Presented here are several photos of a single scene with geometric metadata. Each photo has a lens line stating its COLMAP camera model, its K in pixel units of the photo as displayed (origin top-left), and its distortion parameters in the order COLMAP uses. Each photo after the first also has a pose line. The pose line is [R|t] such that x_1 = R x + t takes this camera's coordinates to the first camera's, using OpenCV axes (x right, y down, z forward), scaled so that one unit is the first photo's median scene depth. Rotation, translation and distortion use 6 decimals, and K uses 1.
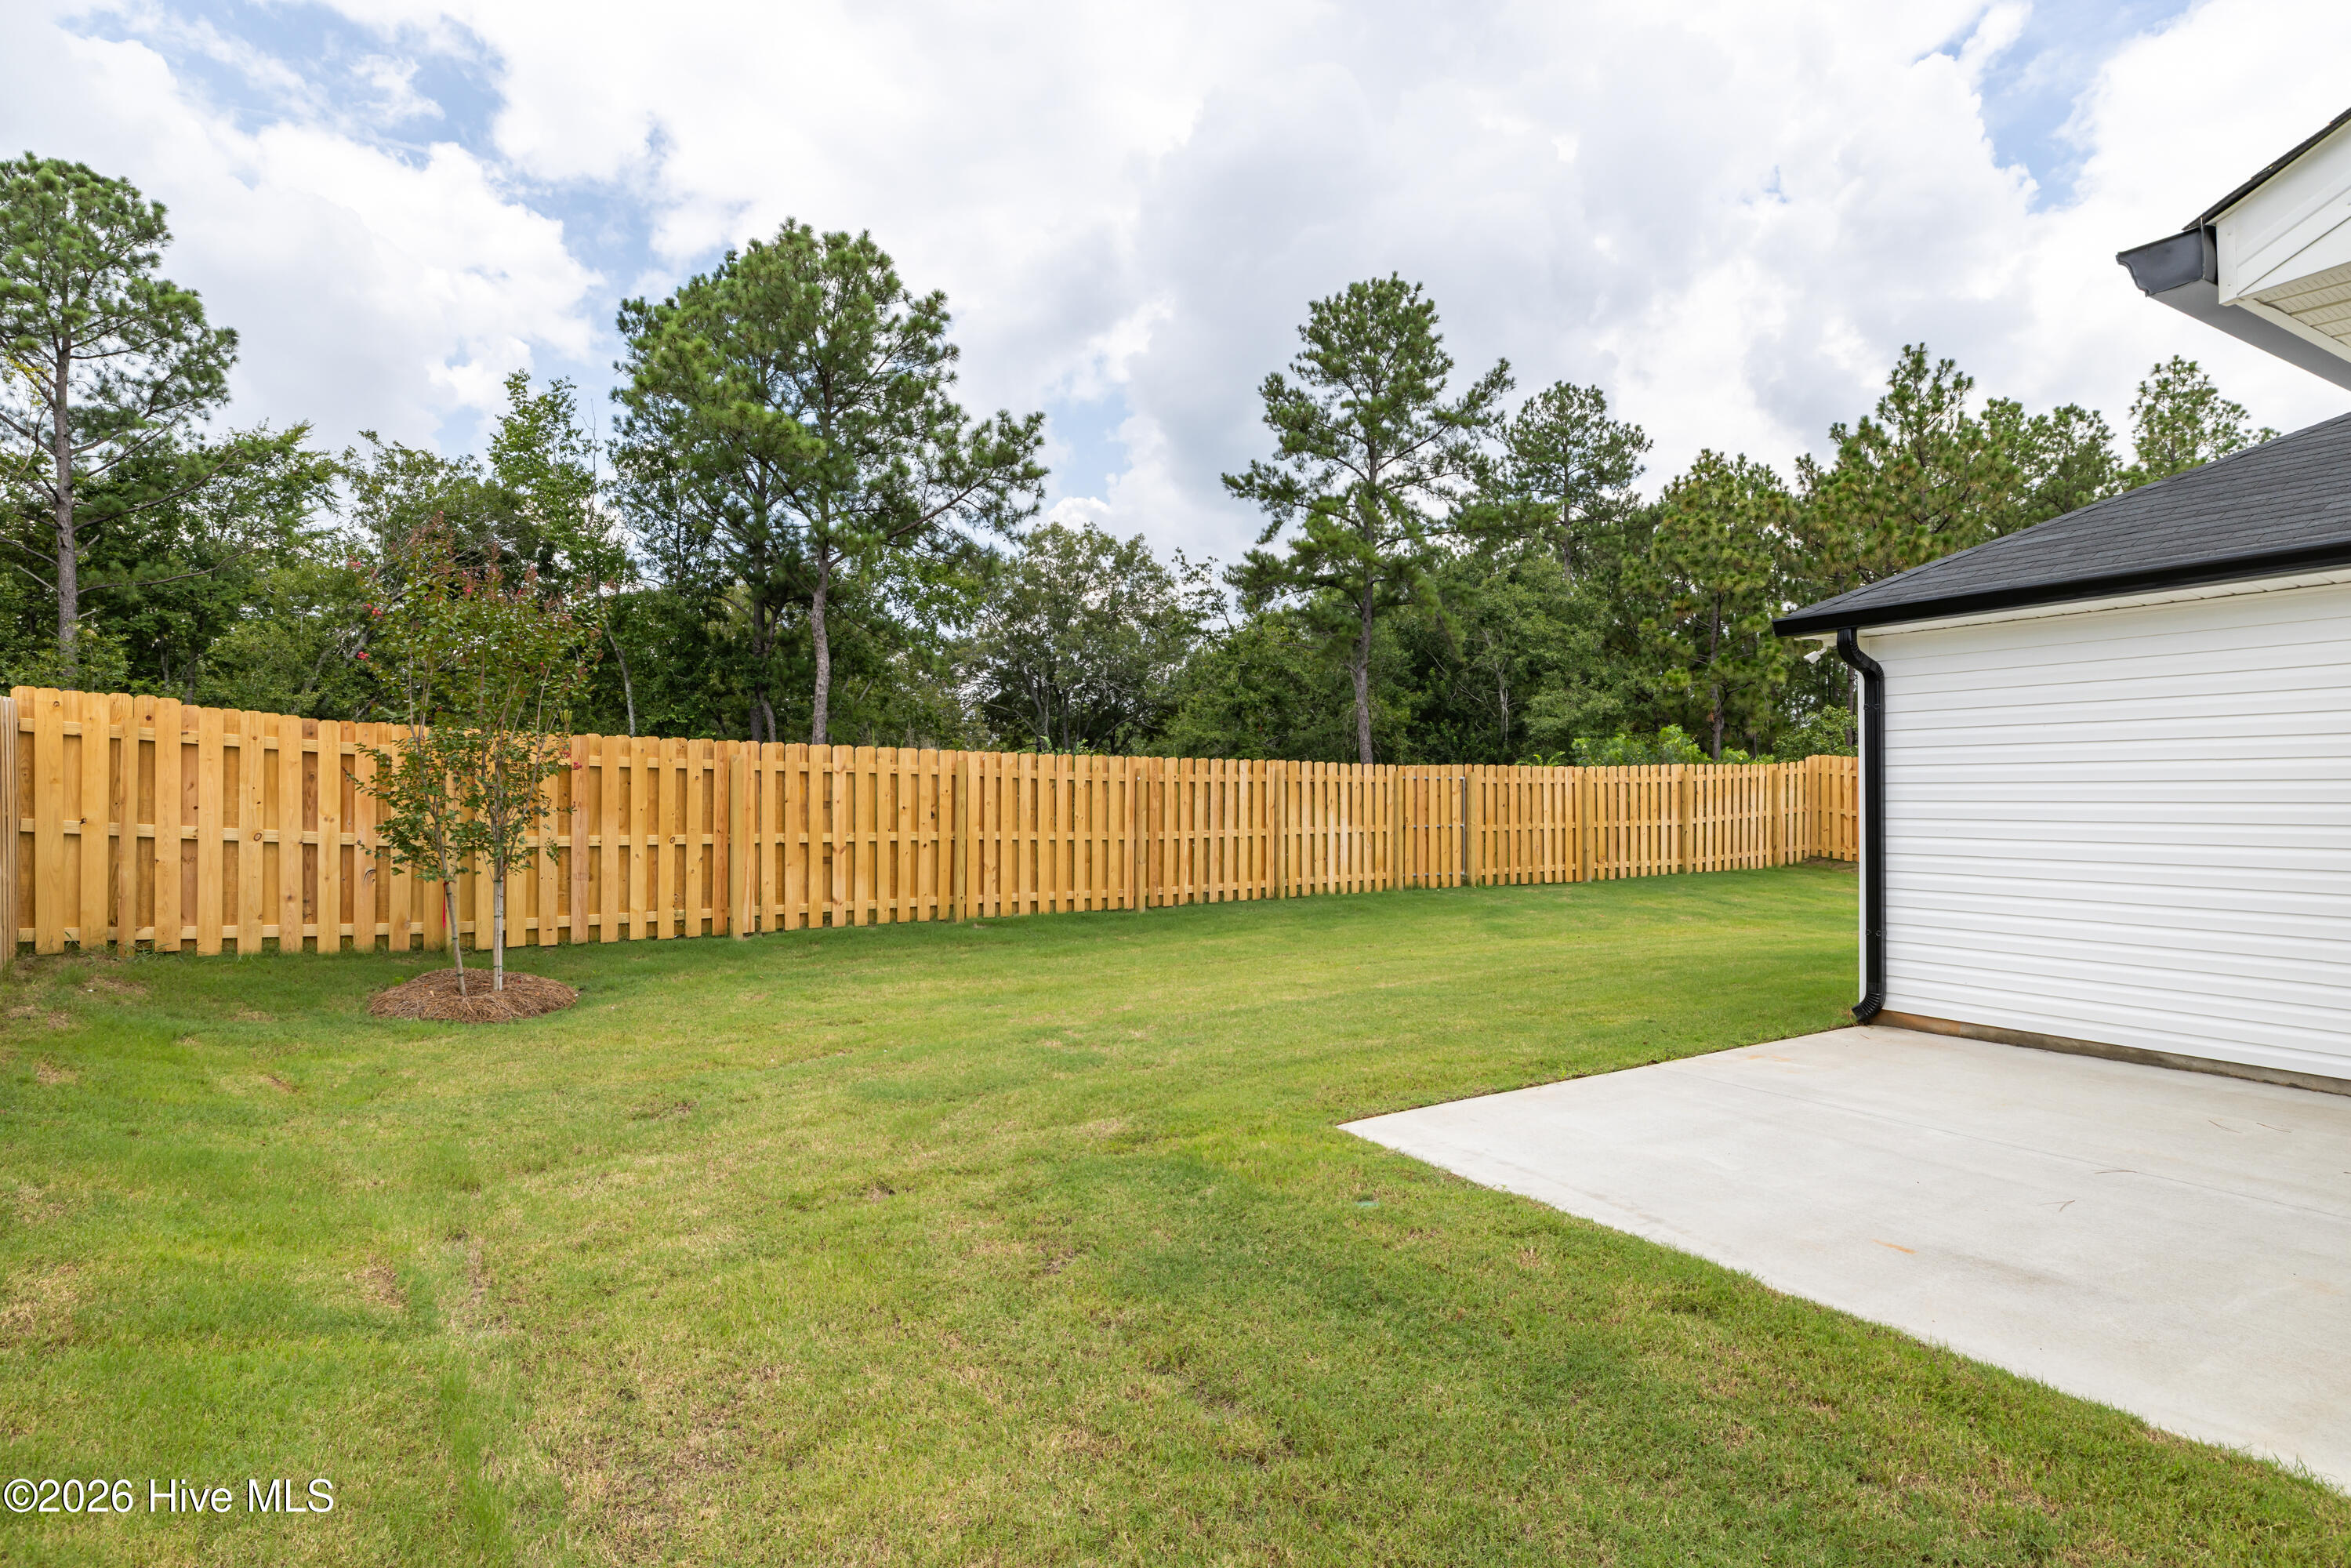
lens RADIAL K [[1182.4, 0, 1175.5], [0, 1182.4, 784.0], [0, 0, 1]] dist [0.001155, 0.000717]
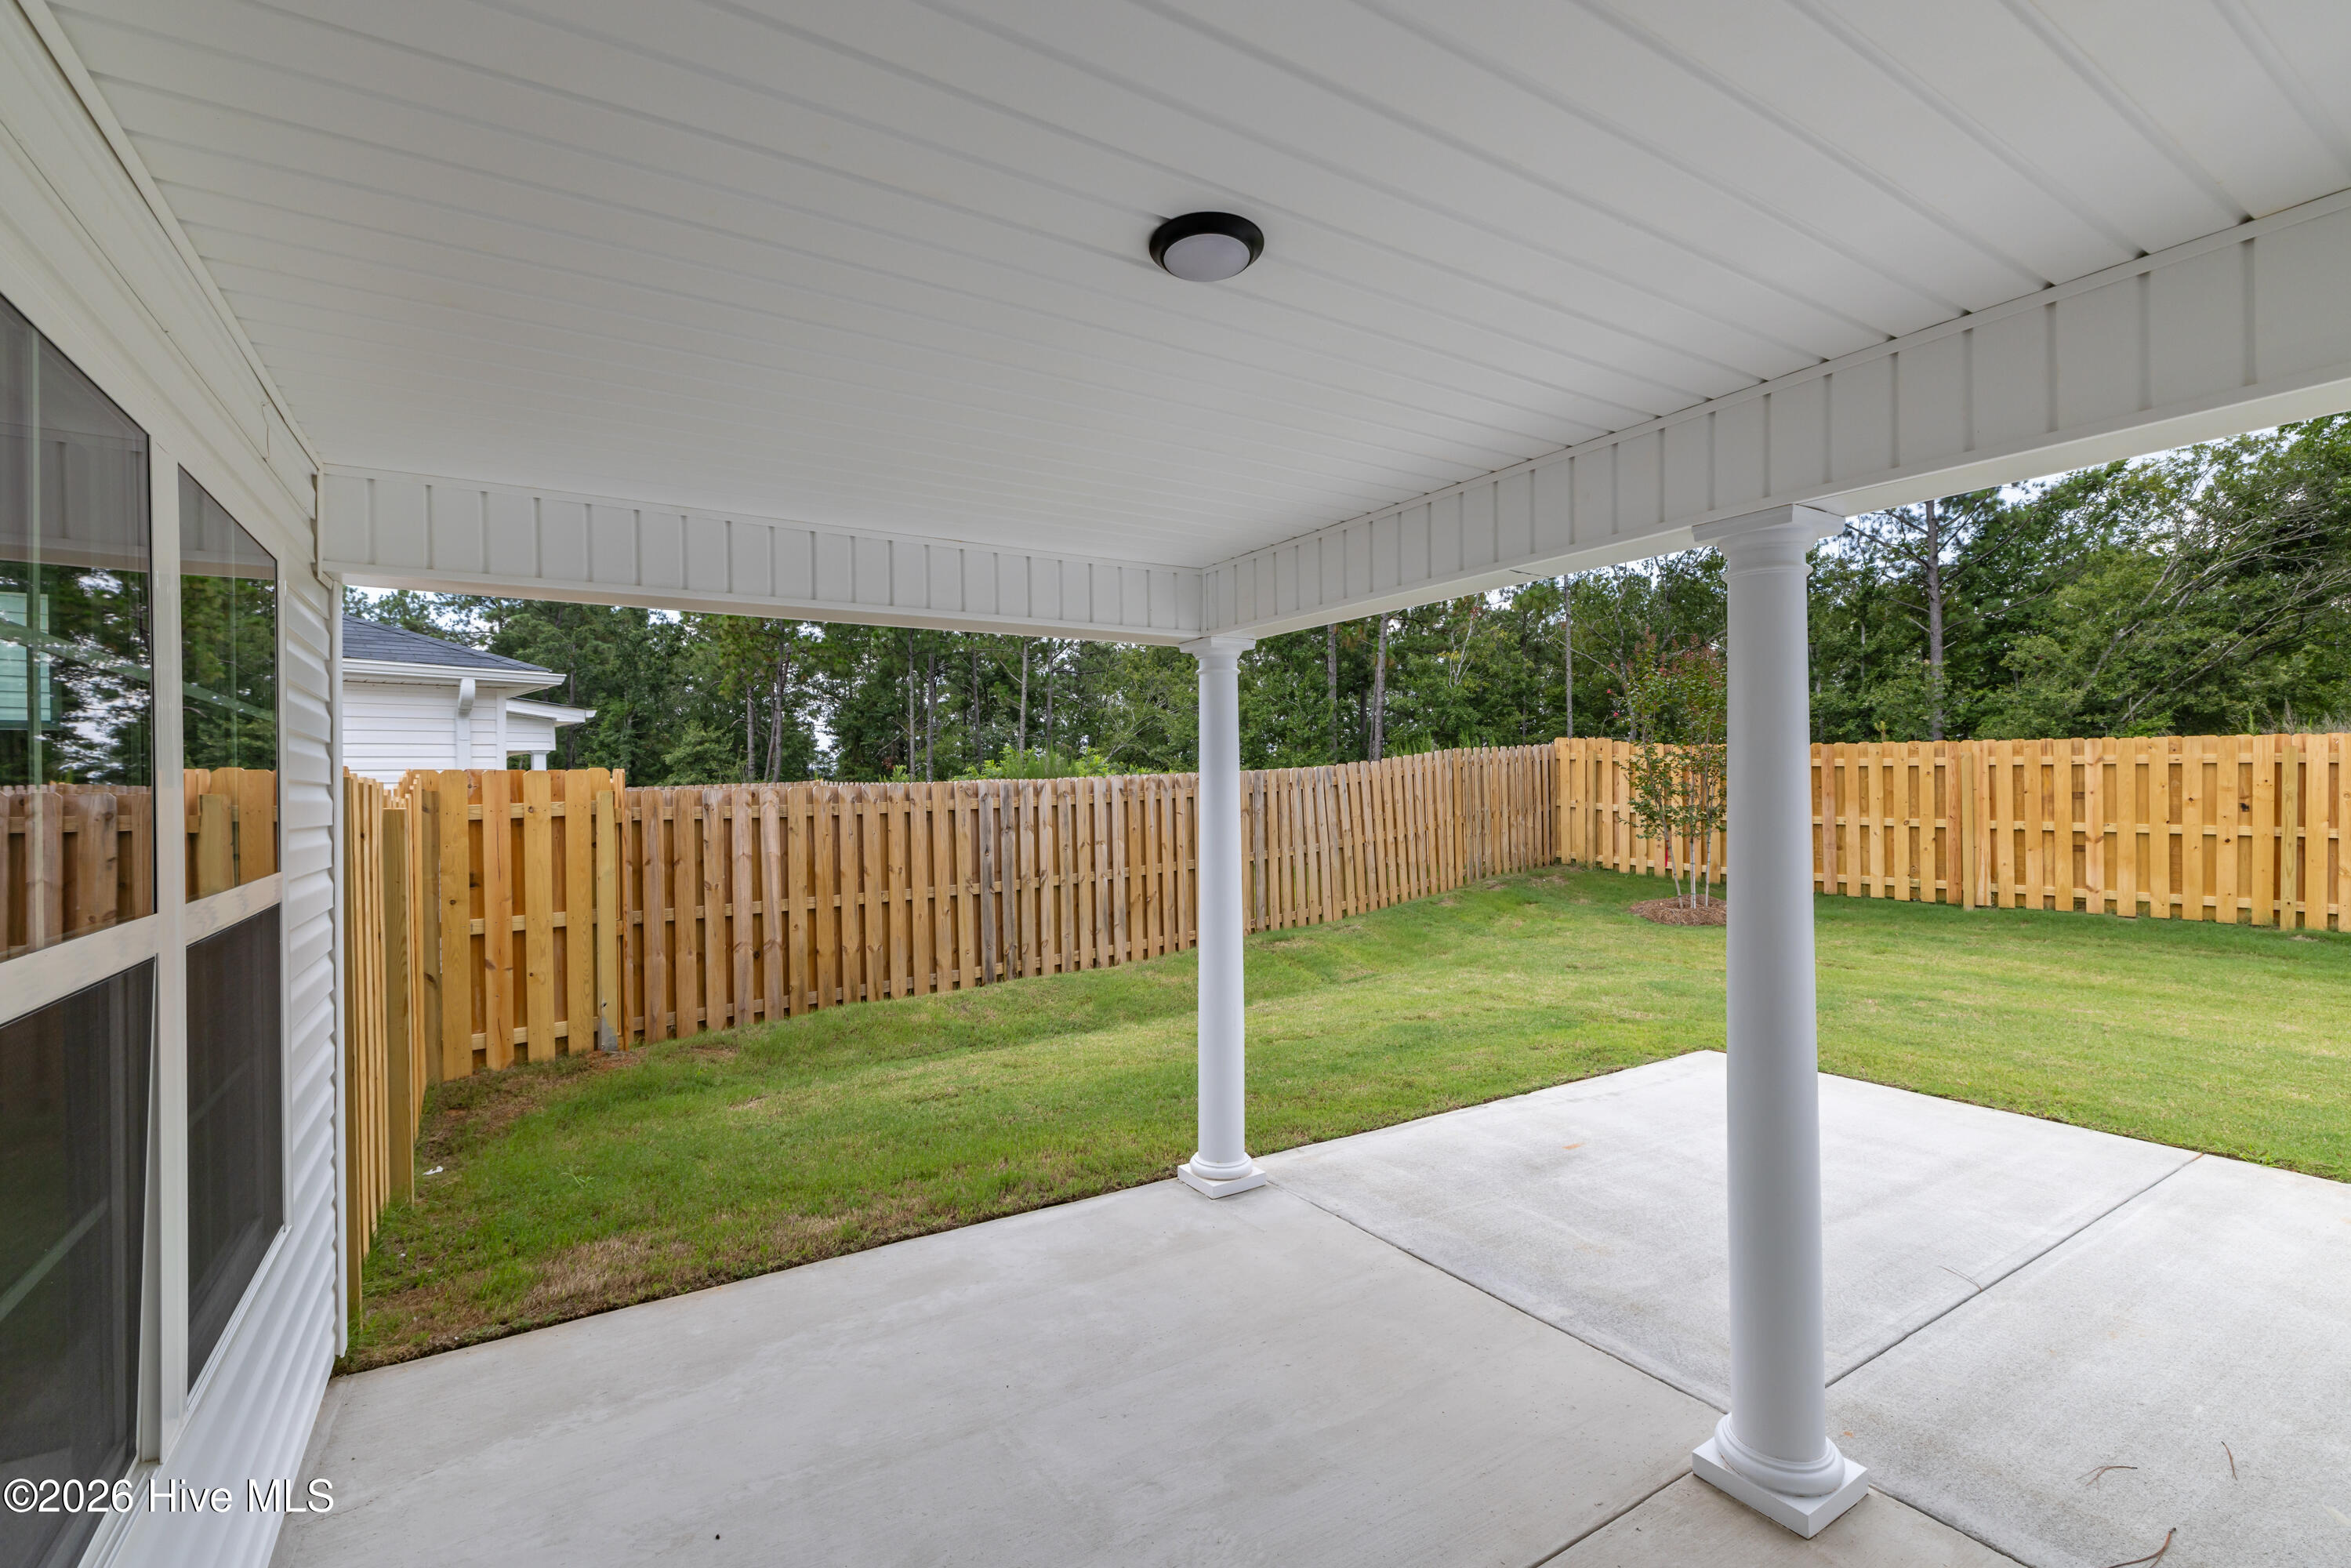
lens RADIAL K [[1038.2, 0, 1175.5], [0, 1038.2, 784.0], [0, 0, 1]] dist [-0.001304, 0.000884]
pose [[0.027062, 0.001914, -0.999632, 0.579788], [0.022587, 0.999742, 0.002525, -0.012579], [0.999379, -0.022647, 0.027011, 0.167796]]
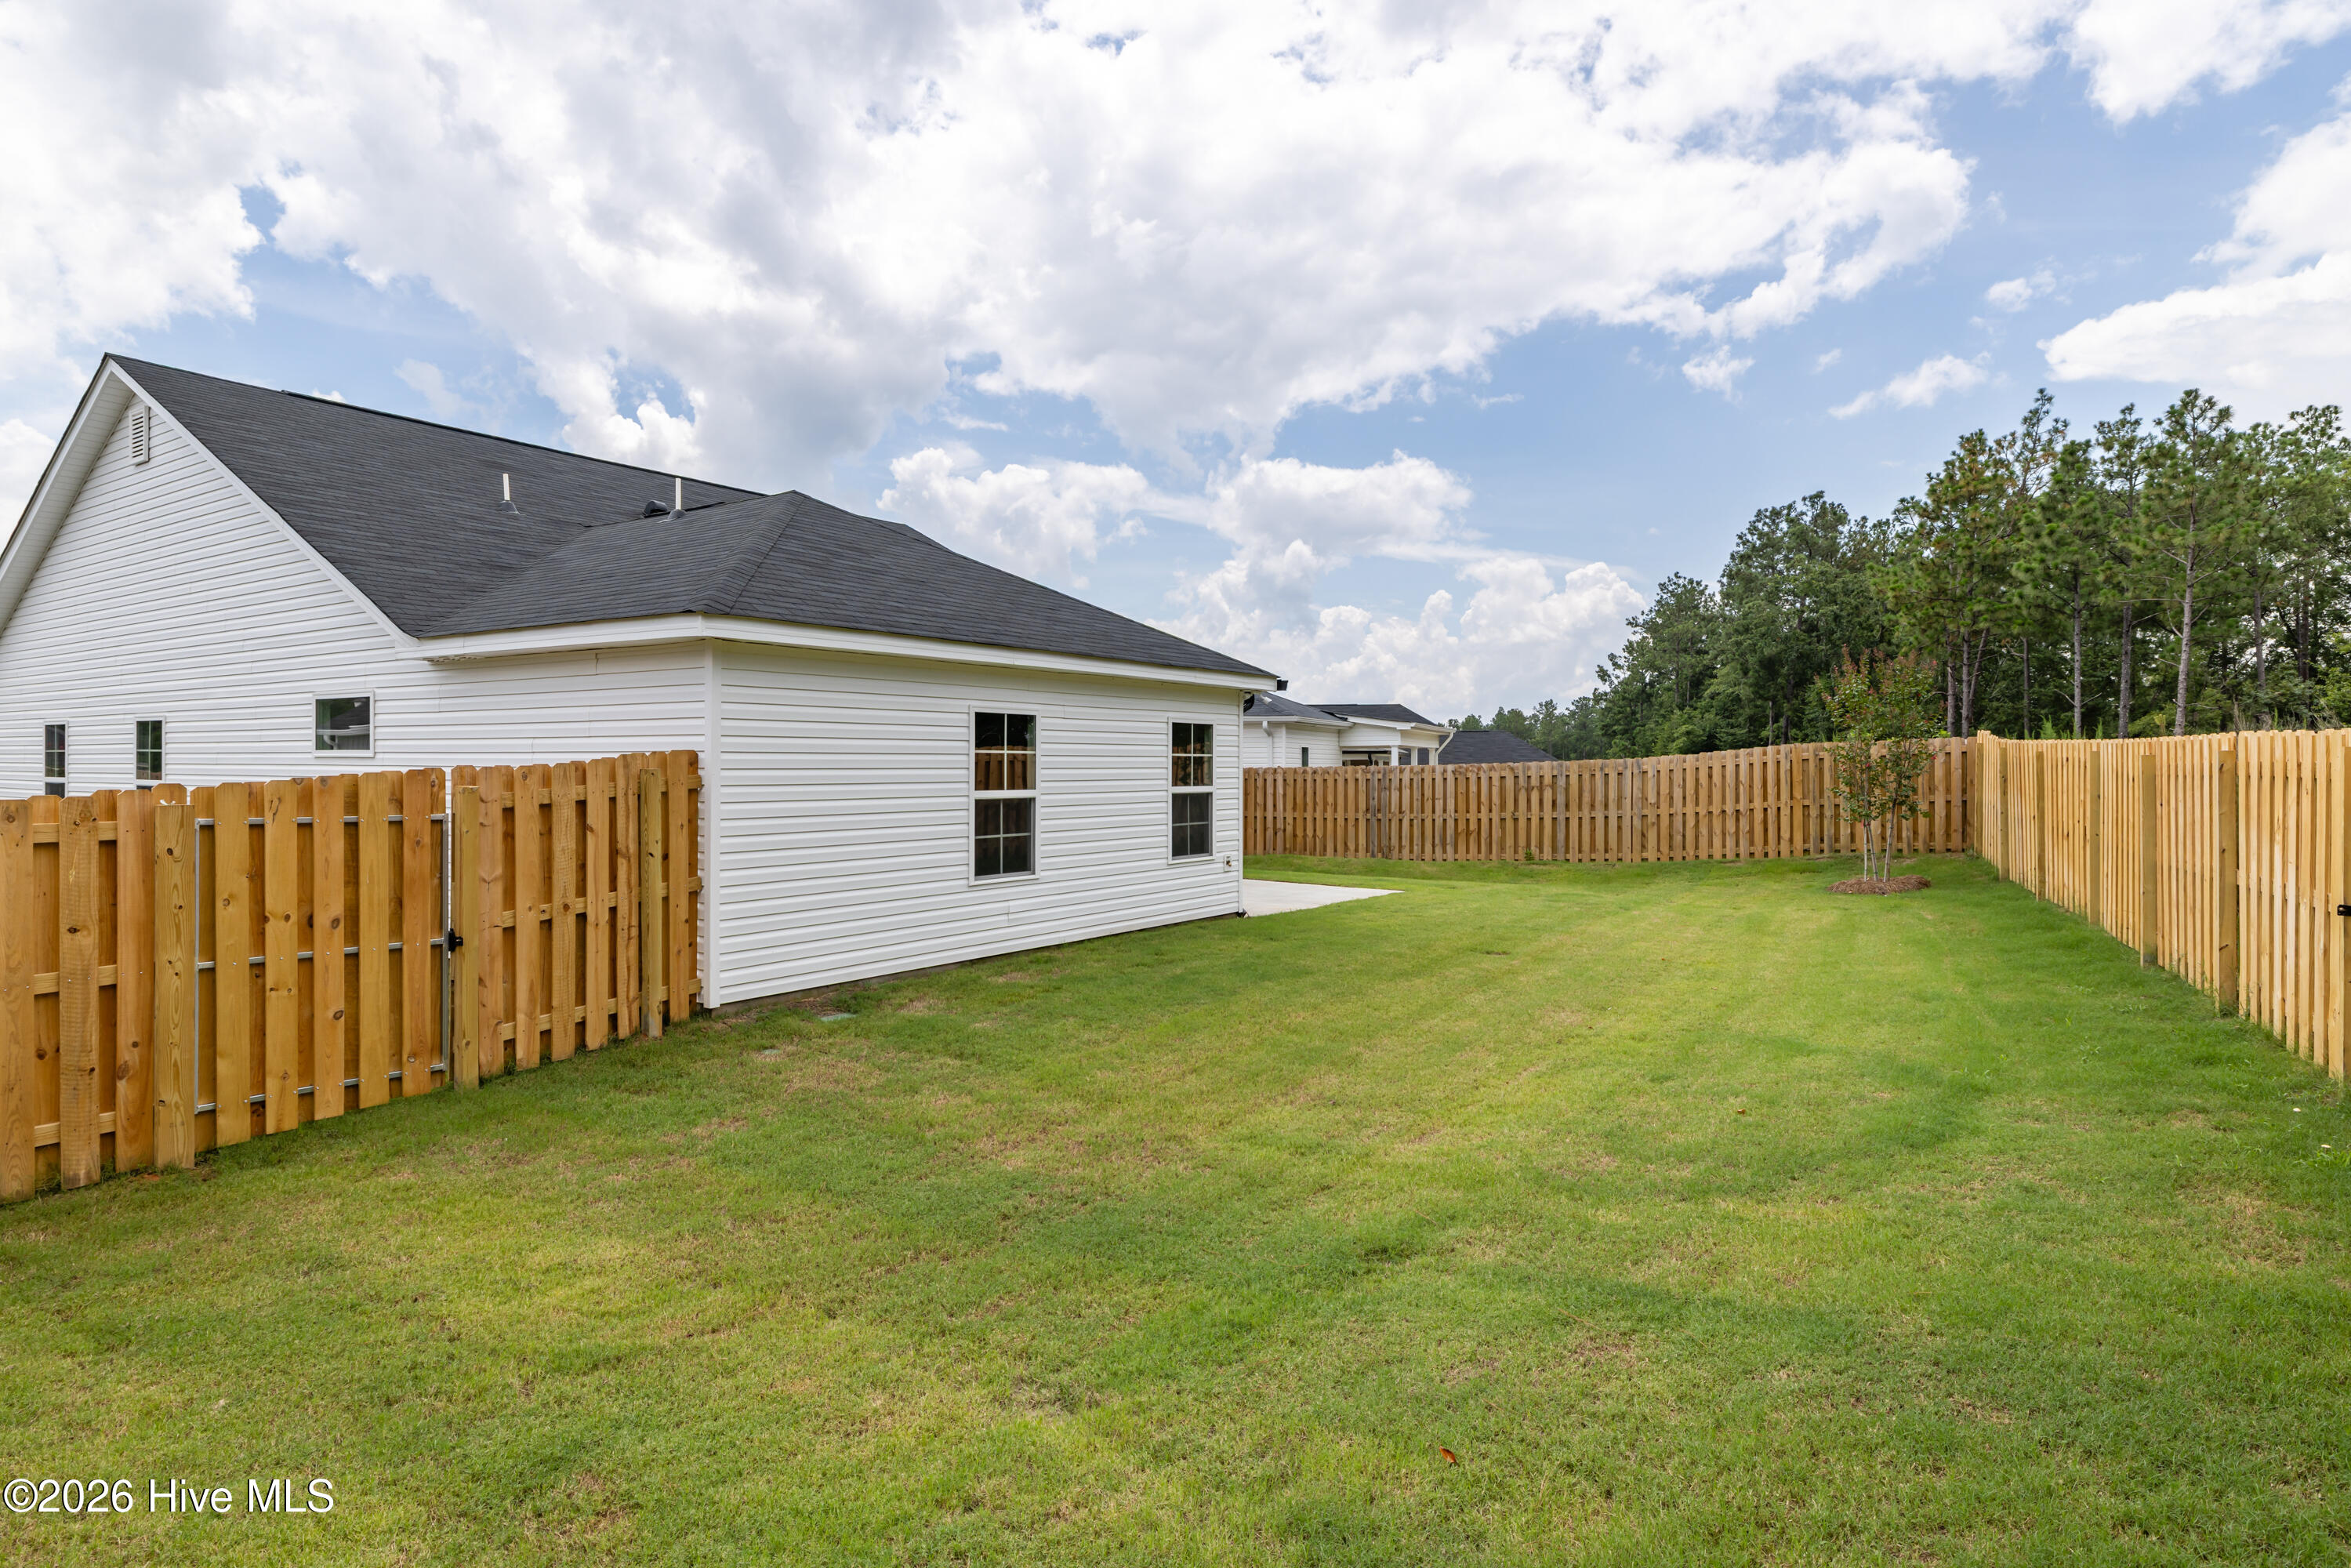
lens RADIAL K [[1274.0, 0, 1175.5], [0, 1274.0, 784.0], [0, 0, 1]] dist [-0.003596, -0.000905]
pose [[-0.908780, 0.006464, -0.417227, 0.897506], [0.003301, 0.999960, 0.008301, -0.004953], [0.417264, 0.006166, -0.908765, 1.642484]]
